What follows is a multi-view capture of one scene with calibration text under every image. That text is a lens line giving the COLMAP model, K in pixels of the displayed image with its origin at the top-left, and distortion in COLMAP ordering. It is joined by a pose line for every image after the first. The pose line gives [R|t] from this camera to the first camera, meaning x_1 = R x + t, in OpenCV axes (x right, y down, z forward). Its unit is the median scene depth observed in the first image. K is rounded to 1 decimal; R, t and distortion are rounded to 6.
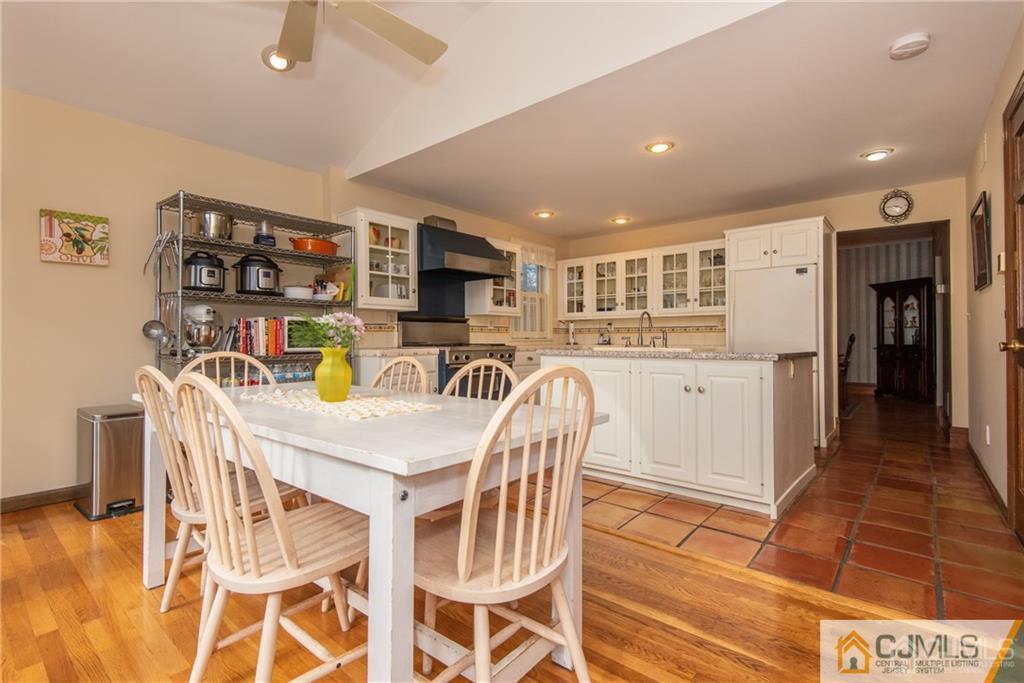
lens RADIAL K [[466.5, 0, 509.9], [0, 466.5, 336.5], [0, 0, 1]] dist [0.001782, -0.000310]
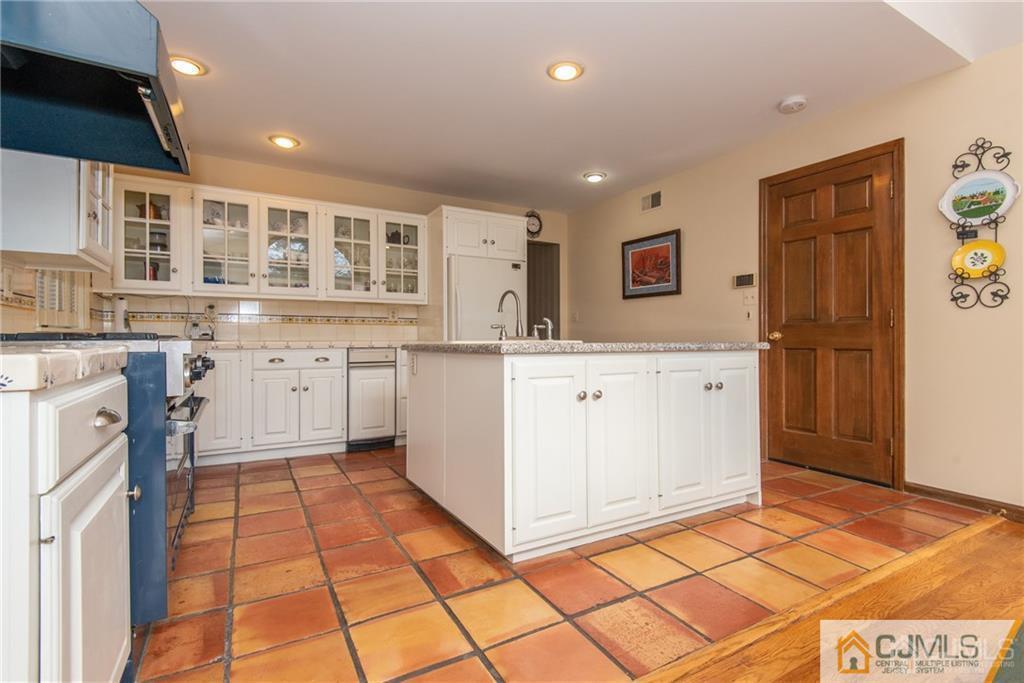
lens RADIAL K [[459.7, 0, 541.5], [0, 459.7, 342.5], [0, 0, 1]] dist [0.010361, -0.000016]
pose [[0.350663, -0.004673, 0.936490, -0.241865], [-0.008502, 0.999930, 0.008173, 0.014156], [-0.936463, -0.010828, 0.350599, 0.486067]]
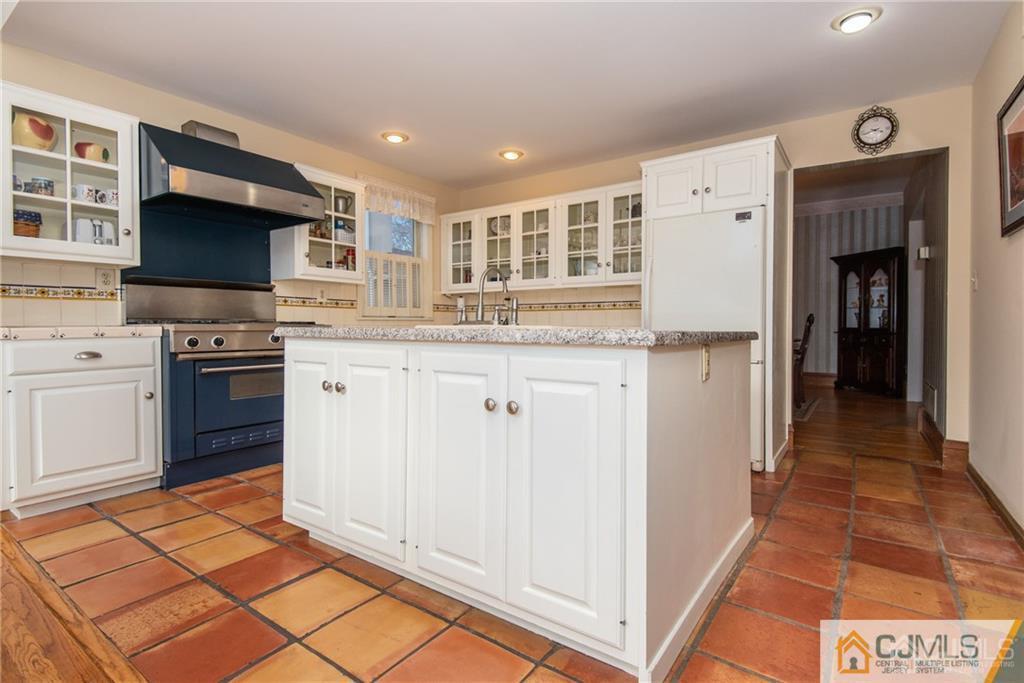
lens RADIAL K [[493.4, 0, 496.6], [0, 493.4, 330.6], [0, 0, 1]] dist [0.013194, -0.000627]
pose [[0.997466, 0.002360, 0.071107, 0.172043], [-0.003703, 0.999817, 0.018764, 0.012364], [-0.071050, -0.018979, 0.997292, 0.240401]]
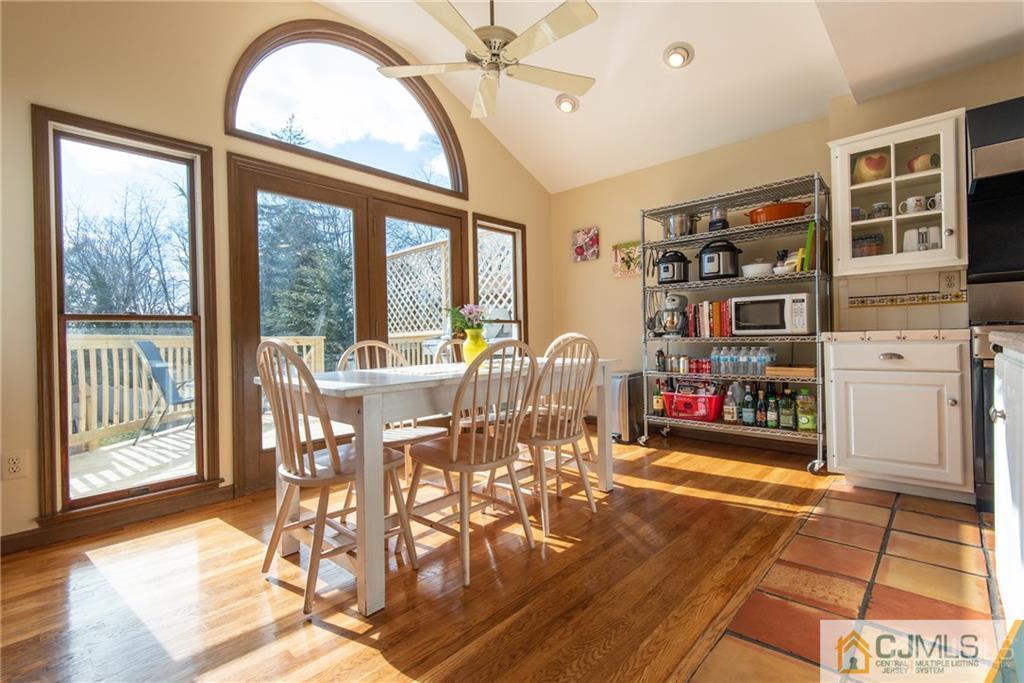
lens RADIAL K [[466.5, 0, 509.9], [0, 466.5, 336.5], [0, 0, 1]] dist [0.001782, -0.000310]
pose [[-0.050323, 0.004897, -0.998721, 0.310780], [0.028555, 0.999586, 0.003463, 0.011899], [0.998325, -0.028345, -0.050442, 0.355254]]
